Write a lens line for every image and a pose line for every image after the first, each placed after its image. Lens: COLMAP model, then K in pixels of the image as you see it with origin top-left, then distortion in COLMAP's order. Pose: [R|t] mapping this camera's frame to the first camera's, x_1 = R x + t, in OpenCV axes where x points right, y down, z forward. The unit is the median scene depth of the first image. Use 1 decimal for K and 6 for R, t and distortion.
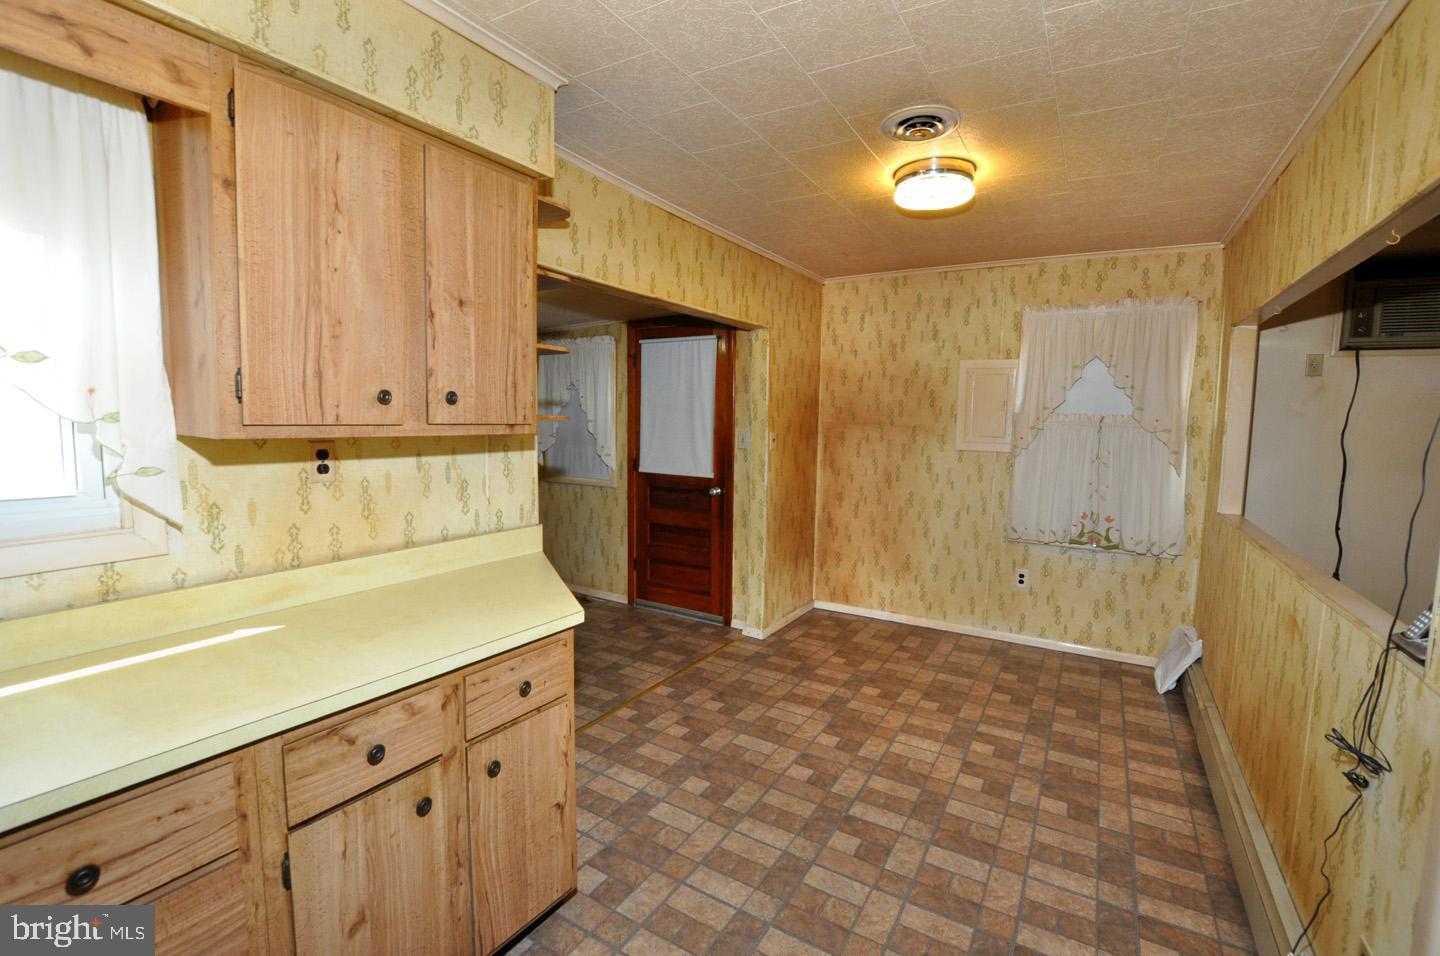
lens RADIAL K [[631.8, 0, 722.7], [0, 631.8, 478.7], [0, 0, 1]] dist [-0.033760, 0.003439]
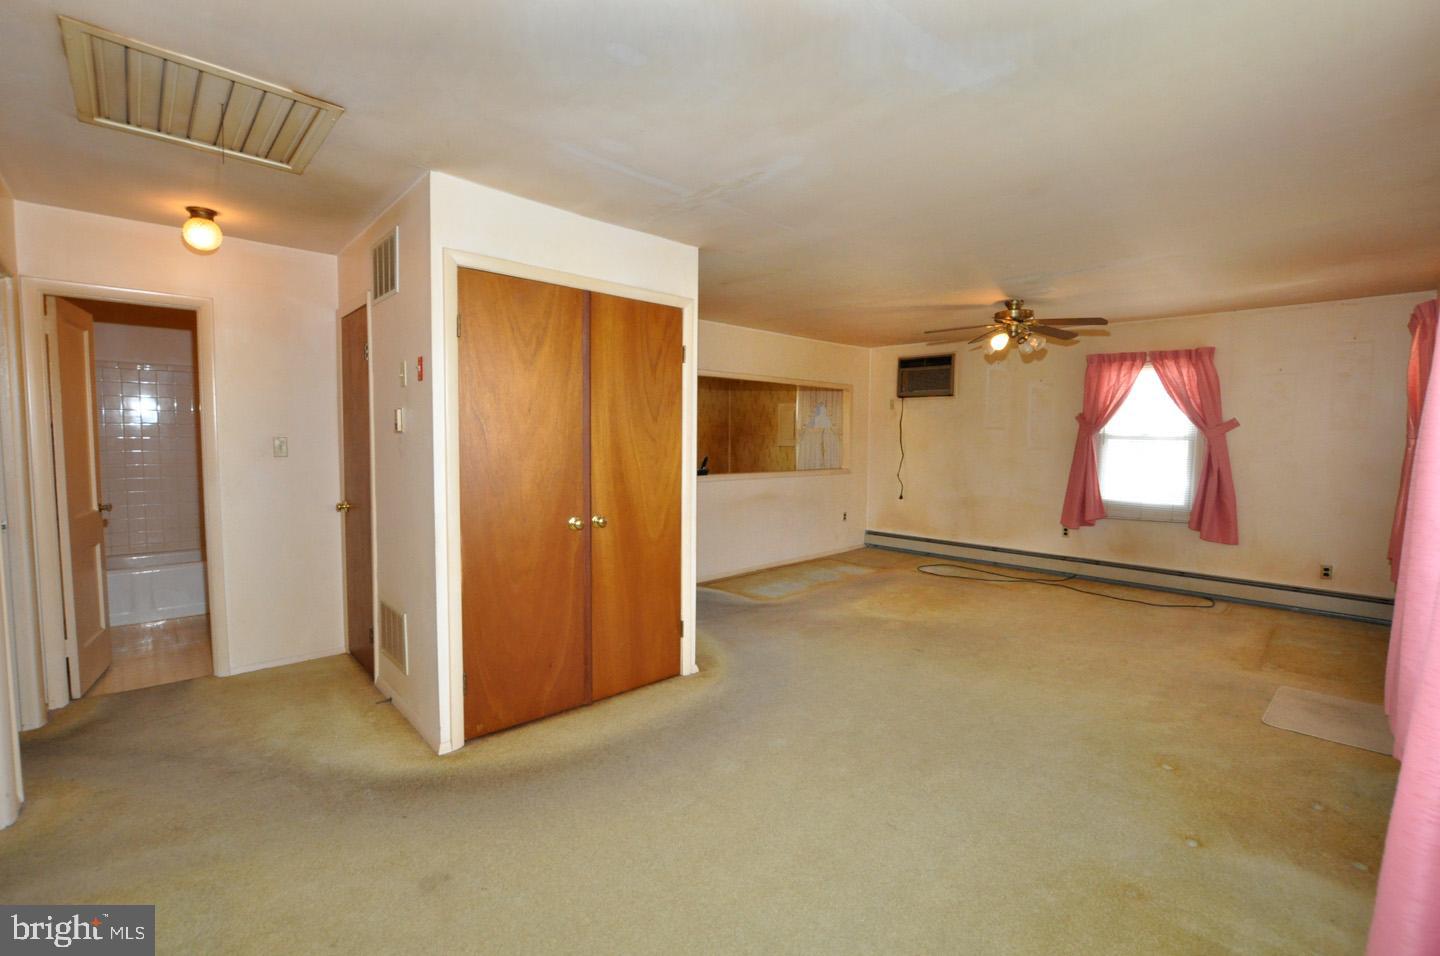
lens RADIAL K [[629.7, 0, 724.1], [0, 629.7, 478.9], [0, 0, 1]] dist [-0.030785, 0.001205]
pose [[0.965657, 0.005924, -0.259753, 0.823711], [-0.015087, 0.999332, -0.033296, 0.152706], [0.259383, 0.036071, 0.965101, -1.197699]]
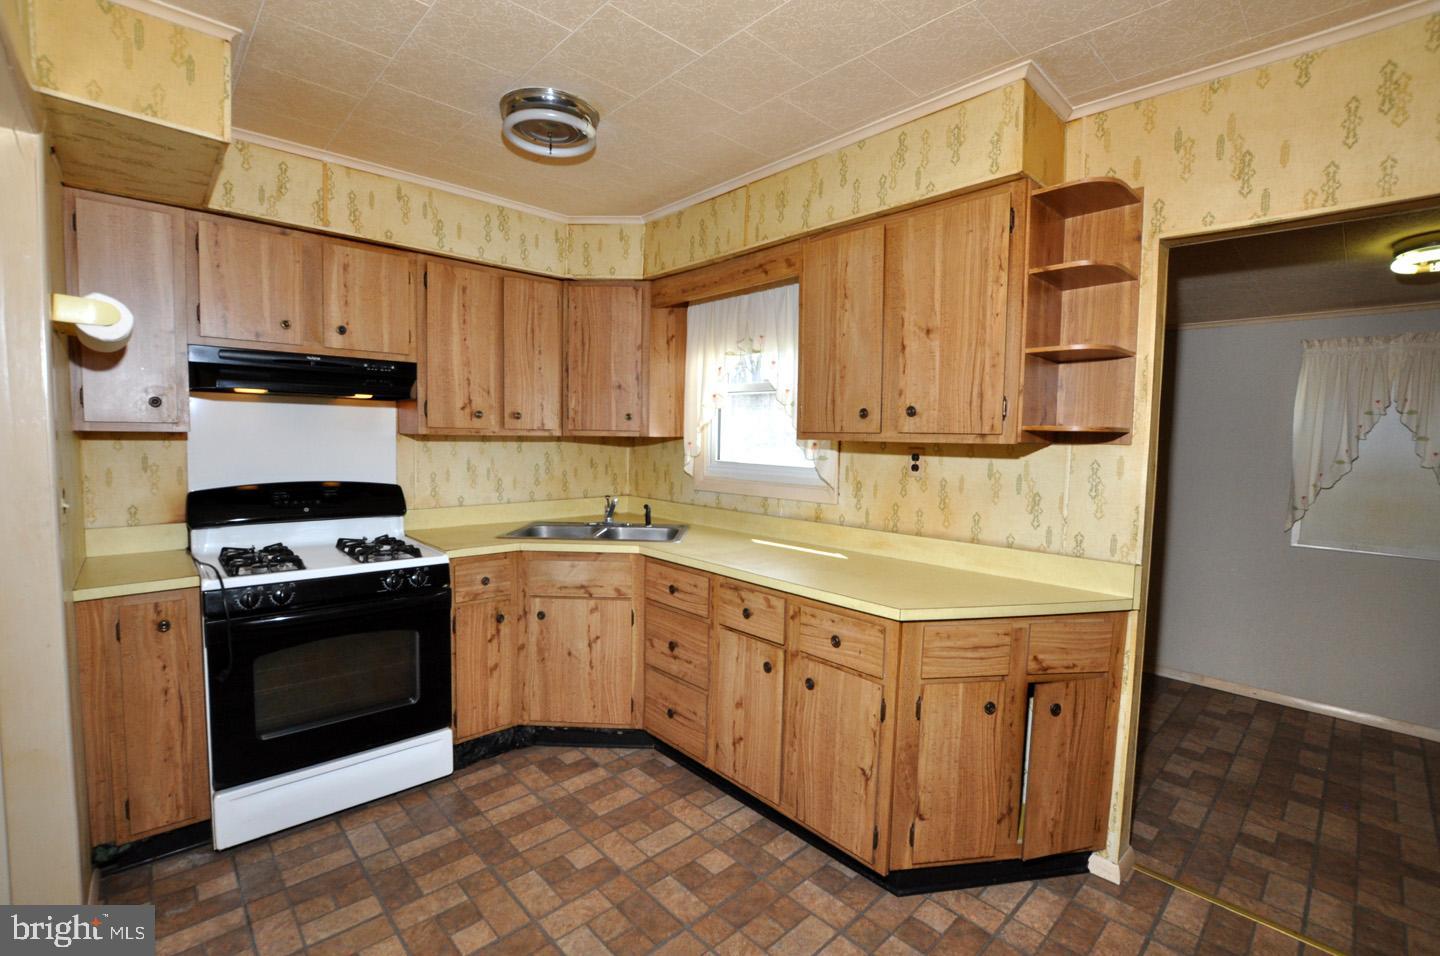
lens RADIAL K [[631.8, 0, 722.7], [0, 631.8, 478.7], [0, 0, 1]] dist [-0.033760, 0.003439]
pose [[-0.269862, 0.037221, -0.962179, 0.380070], [-0.118046, 0.990436, 0.071422, -0.018805], [0.955636, 0.132856, -0.262887, 0.436623]]
